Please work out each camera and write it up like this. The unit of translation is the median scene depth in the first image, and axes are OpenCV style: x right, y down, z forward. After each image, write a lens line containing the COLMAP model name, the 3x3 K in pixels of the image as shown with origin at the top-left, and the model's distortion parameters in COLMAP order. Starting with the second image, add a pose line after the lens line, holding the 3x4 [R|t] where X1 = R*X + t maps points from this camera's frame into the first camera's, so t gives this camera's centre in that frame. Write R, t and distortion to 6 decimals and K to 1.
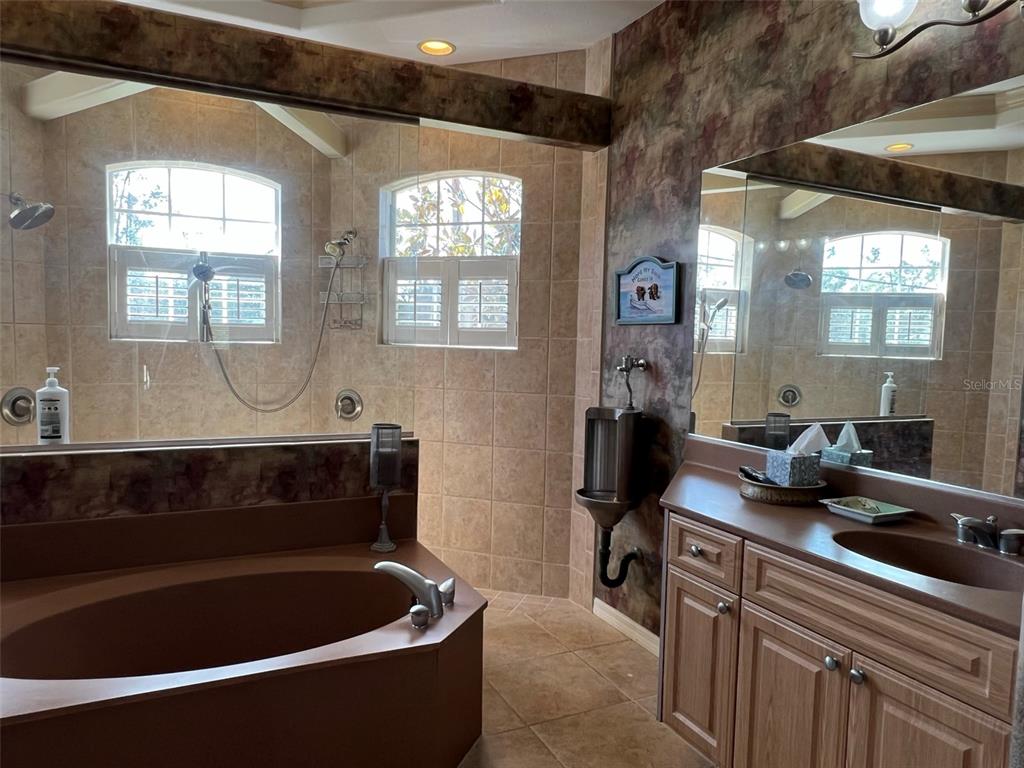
lens RADIAL K [[697.6, 0, 525.3], [0, 697.6, 385.1], [0, 0, 1]] dist [-0.009078, -0.004126]
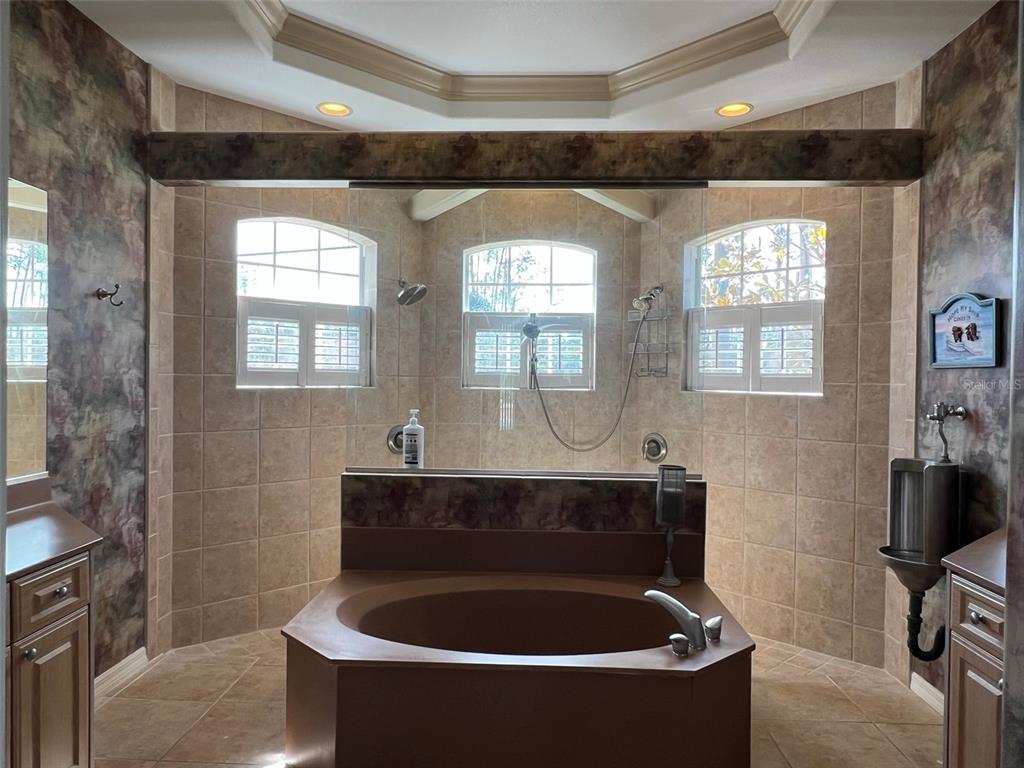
lens RADIAL K [[697.6, 0, 523.3], [0, 697.6, 378.2], [0, 0, 1]] dist [-0.009078, -0.004126]
pose [[0.884994, -0.011756, -0.465453, 0.088979], [-0.022870, 0.997377, -0.068674, 0.000499], [0.465040, 0.071421, 0.882404, -0.058159]]
